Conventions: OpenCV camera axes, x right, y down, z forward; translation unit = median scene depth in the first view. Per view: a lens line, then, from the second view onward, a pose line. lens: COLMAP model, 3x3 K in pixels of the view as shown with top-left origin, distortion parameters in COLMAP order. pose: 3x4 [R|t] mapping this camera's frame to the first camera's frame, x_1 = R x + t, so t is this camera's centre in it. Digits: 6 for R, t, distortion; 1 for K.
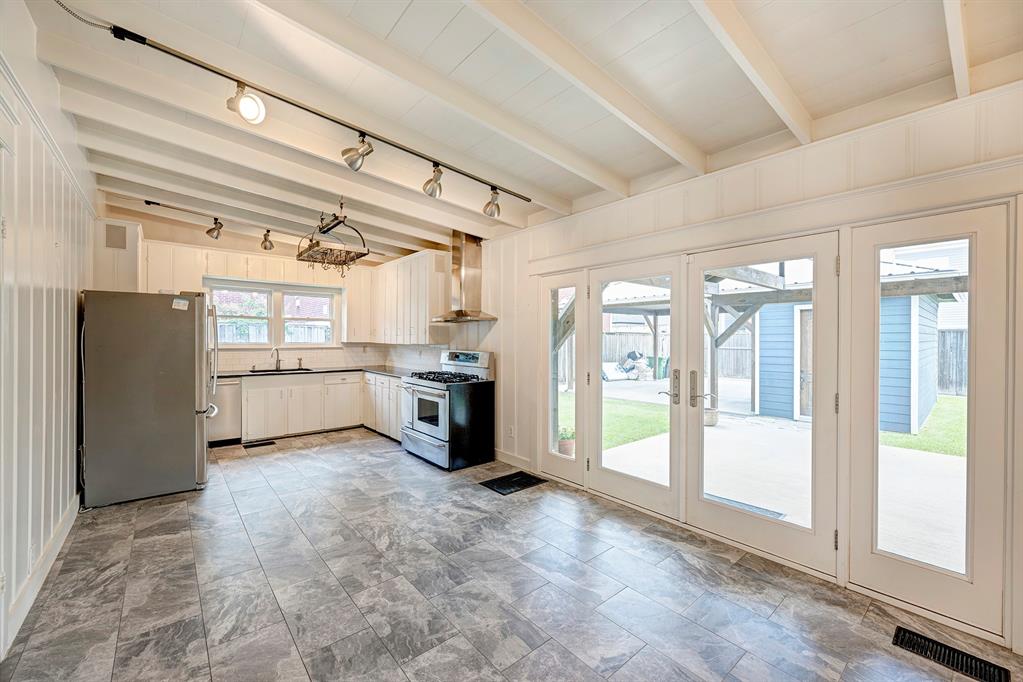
lens RADIAL K [[401.0, 0, 510.5], [0, 401.0, 341.8], [0, 0, 1]] dist [-0.001128, -0.000059]
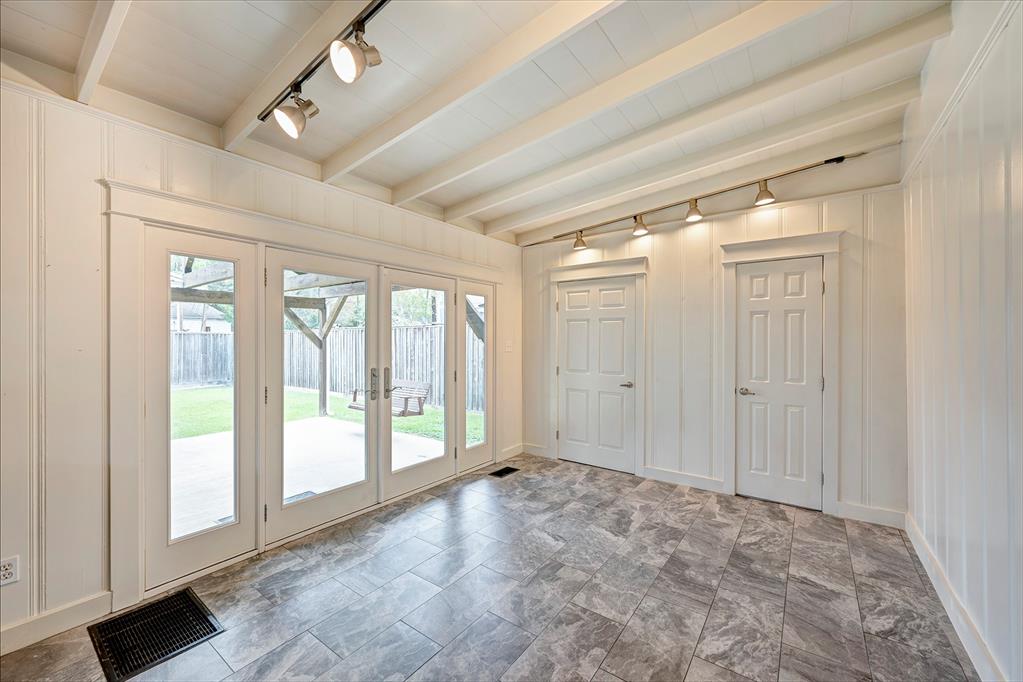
lens RADIAL K [[401.0, 0, 510.5], [0, 401.0, 341.8], [0, 0, 1]] dist [-0.001128, -0.000059]
pose [[-0.222070, -0.005577, 0.975015, -0.440661], [0.008125, 0.999938, 0.007570, -0.004102], [-0.974997, 0.009603, -0.222011, 0.524974]]
